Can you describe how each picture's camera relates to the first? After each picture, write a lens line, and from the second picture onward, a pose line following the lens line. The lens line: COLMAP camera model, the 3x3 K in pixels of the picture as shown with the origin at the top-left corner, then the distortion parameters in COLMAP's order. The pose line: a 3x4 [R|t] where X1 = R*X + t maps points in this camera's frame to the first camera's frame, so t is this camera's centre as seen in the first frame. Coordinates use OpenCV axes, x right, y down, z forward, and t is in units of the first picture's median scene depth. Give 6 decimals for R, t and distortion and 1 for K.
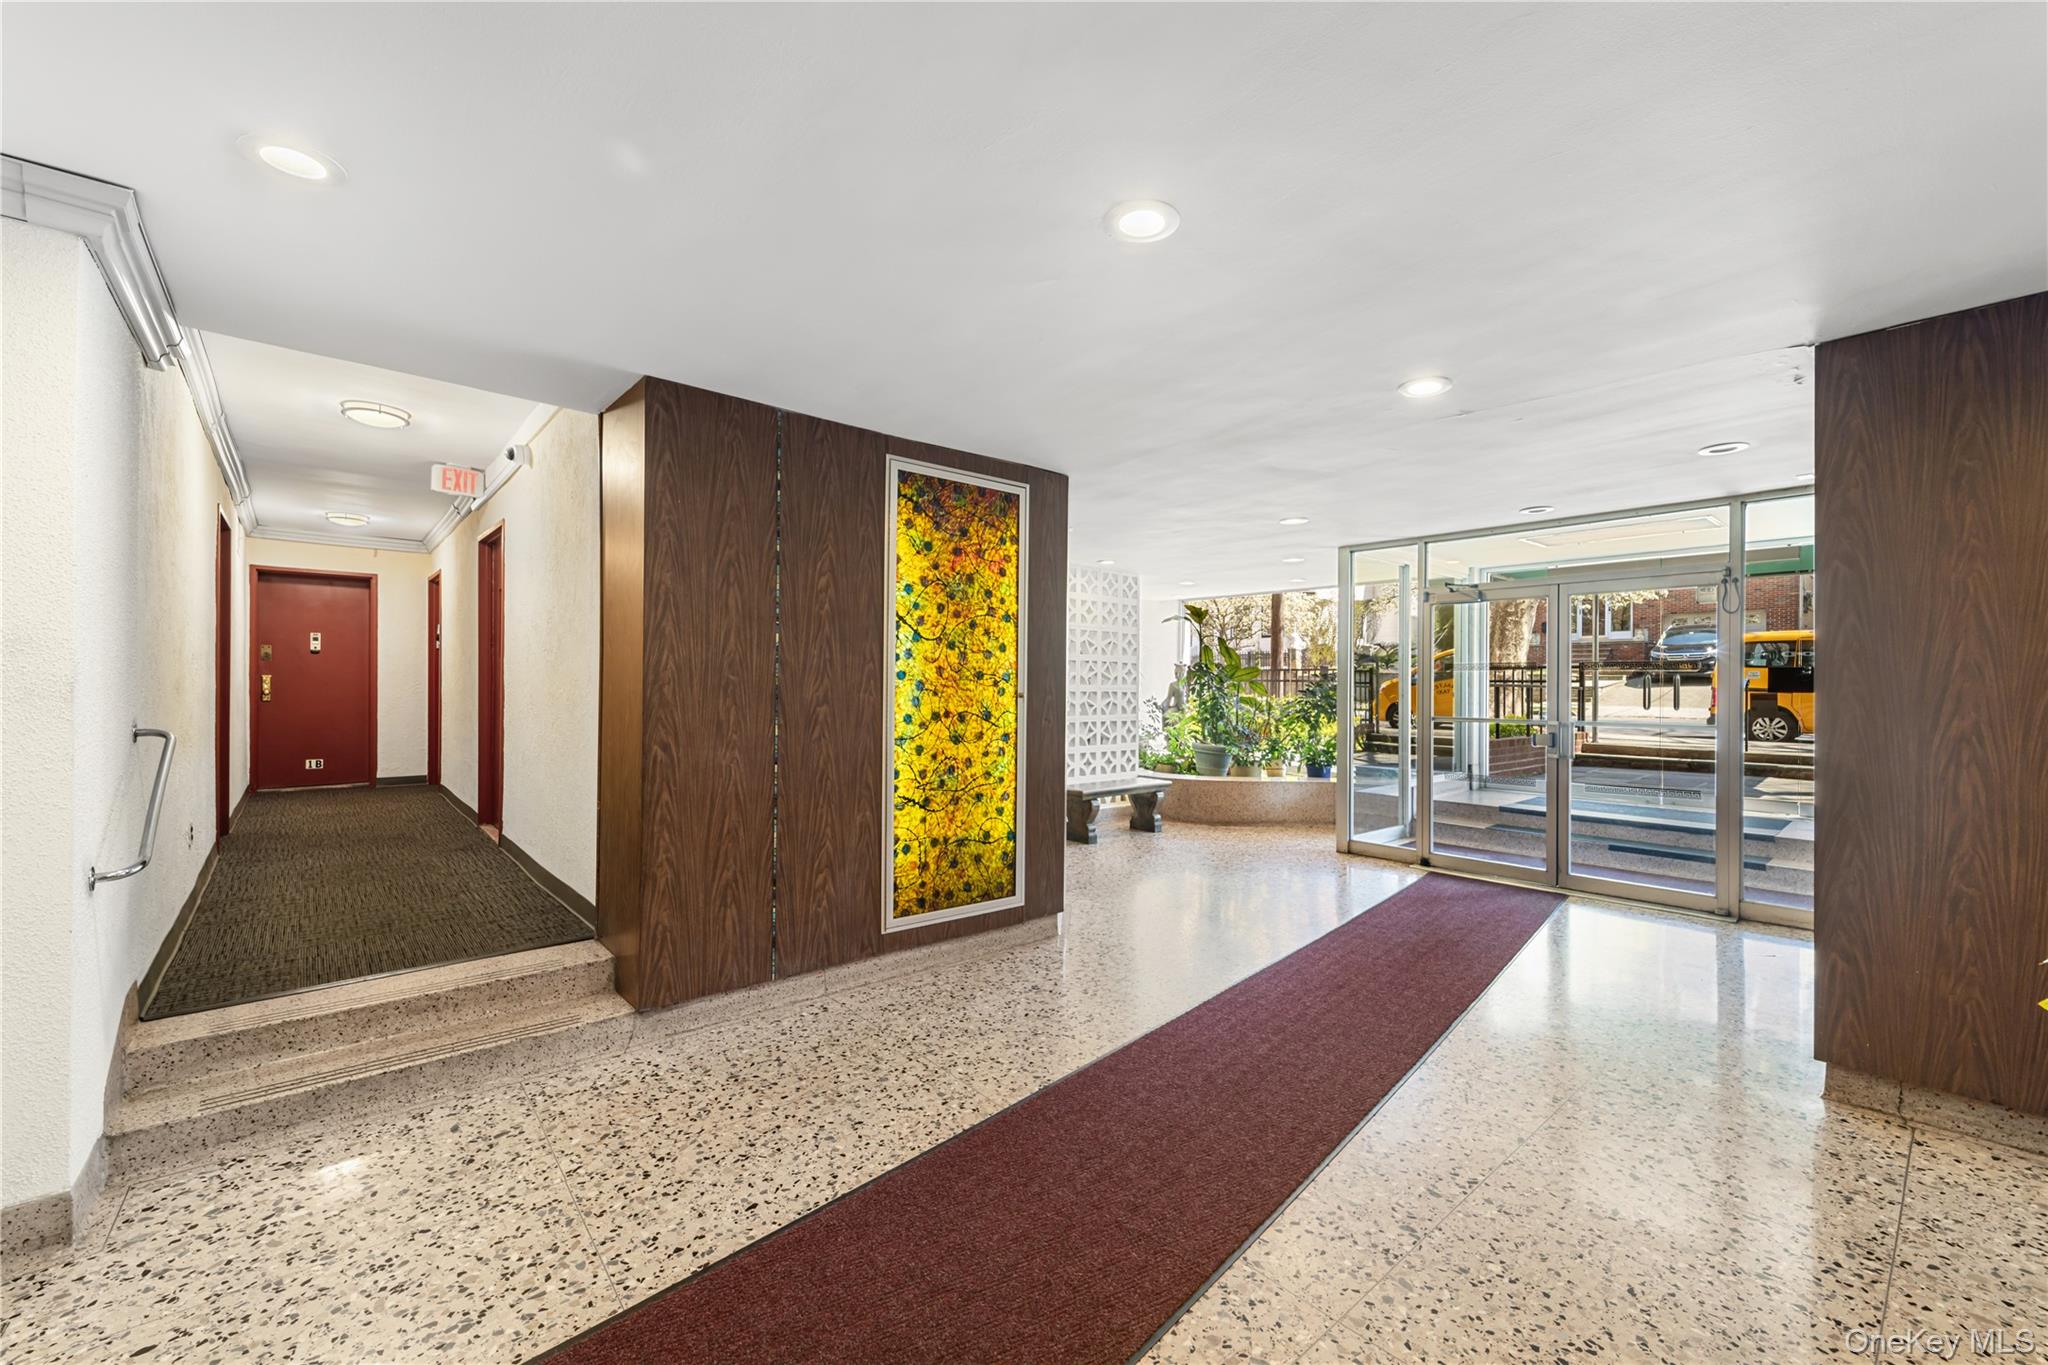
lens RADIAL K [[825.2, 0, 1015.2], [0, 825.2, 687.5], [0, 0, 1]] dist [-0.000456, 0.000161]
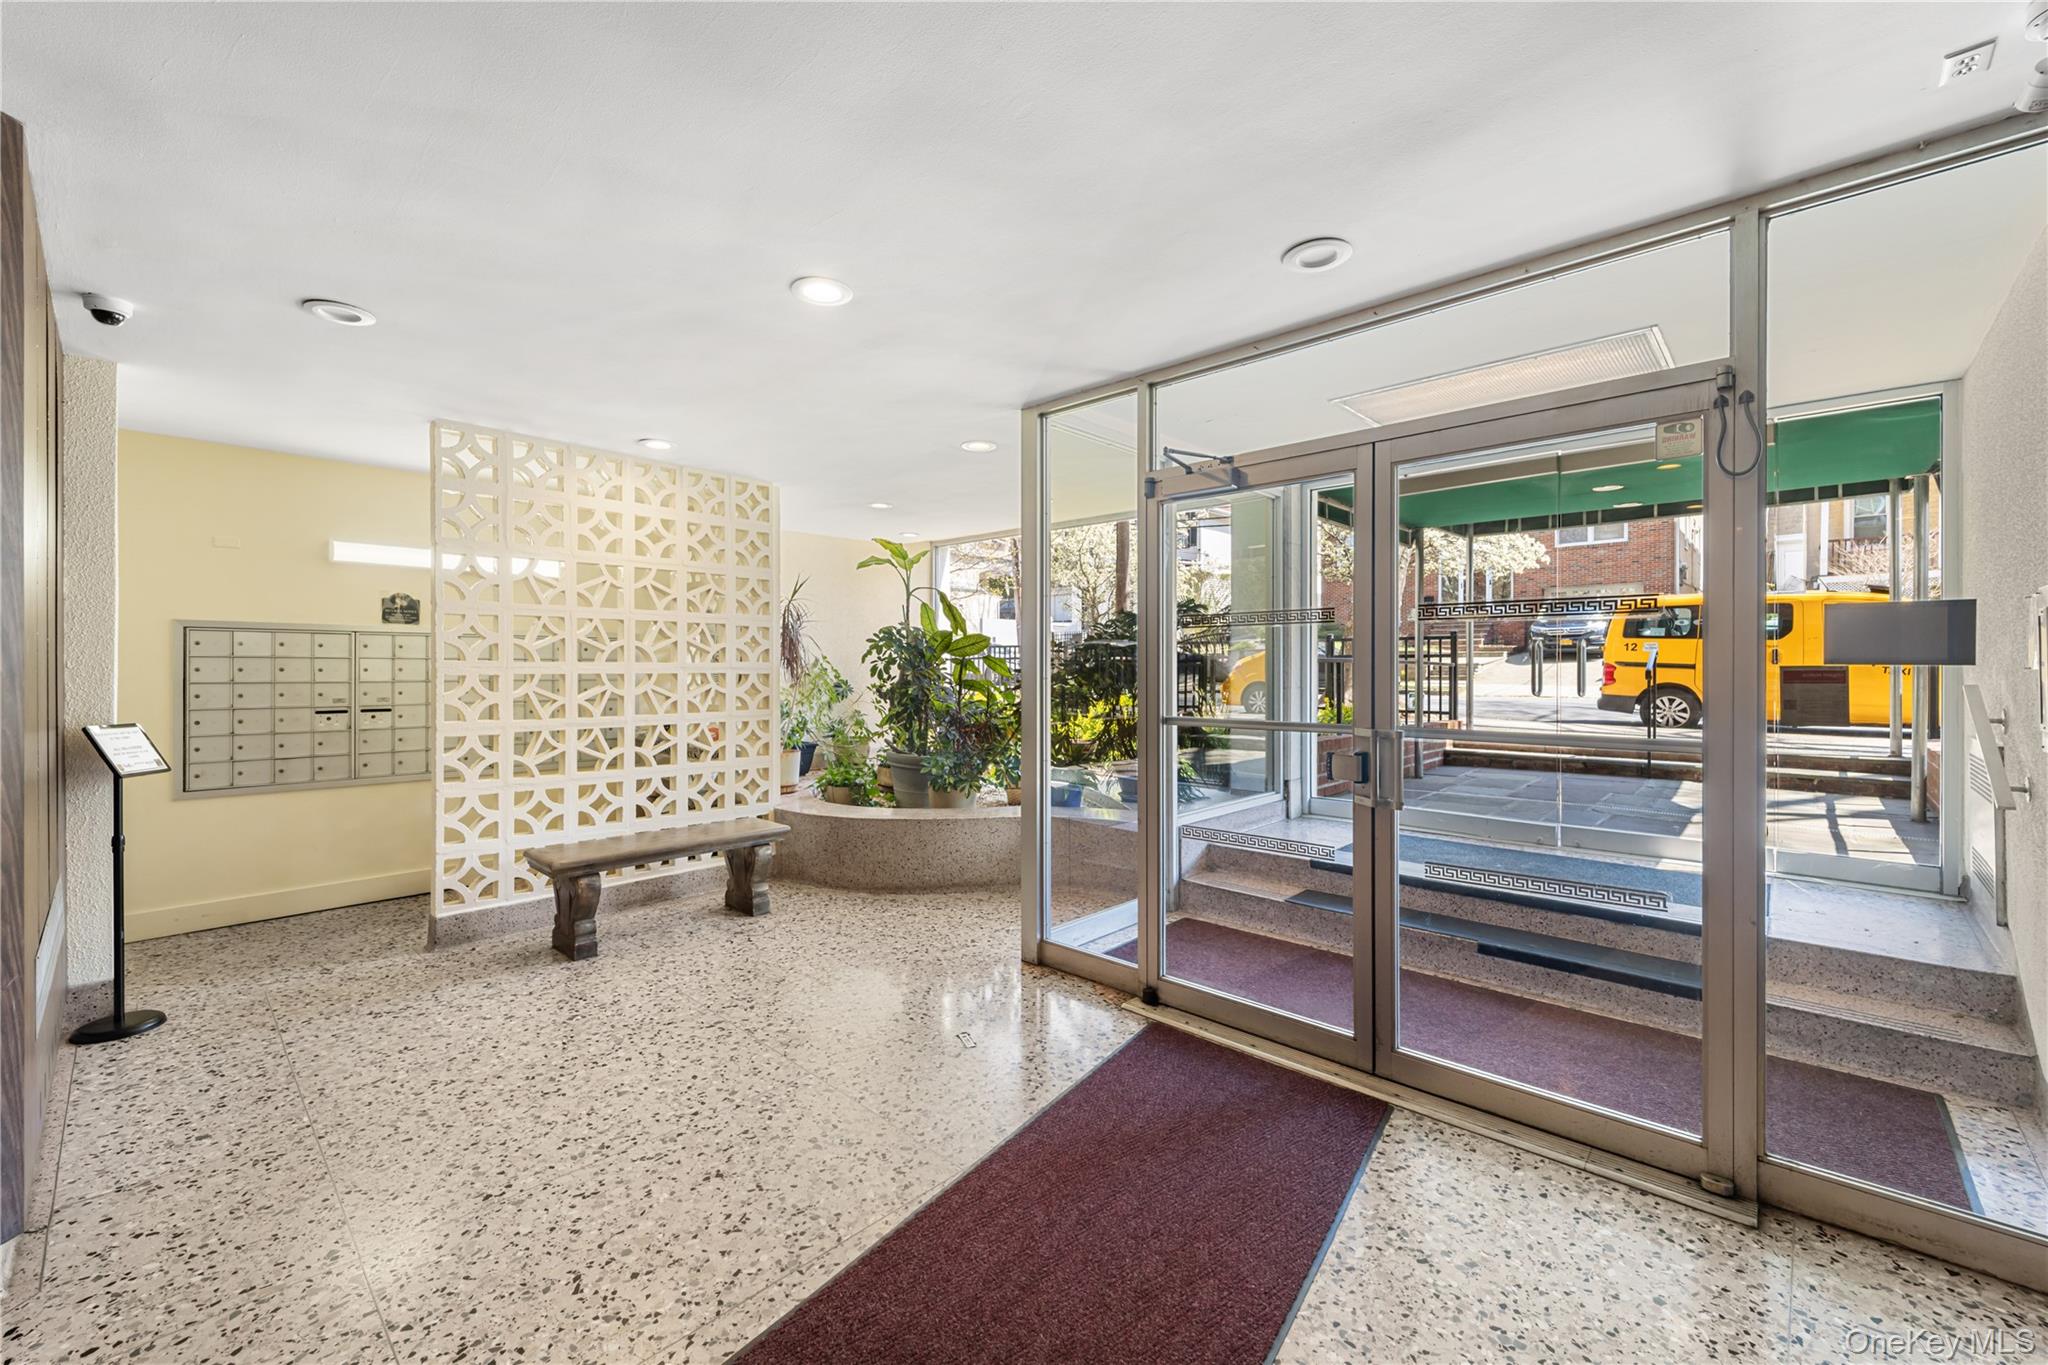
lens RADIAL K [[825.2, 0, 1032.9], [0, 825.2, 671.8], [0, 0, 1]] dist [-0.000456, 0.000161]
pose [[0.992829, -0.007594, 0.119305, 0.335567], [0.007208, 0.999967, 0.003666, 0.004093], [-0.119329, -0.002780, 0.992851, 0.455678]]
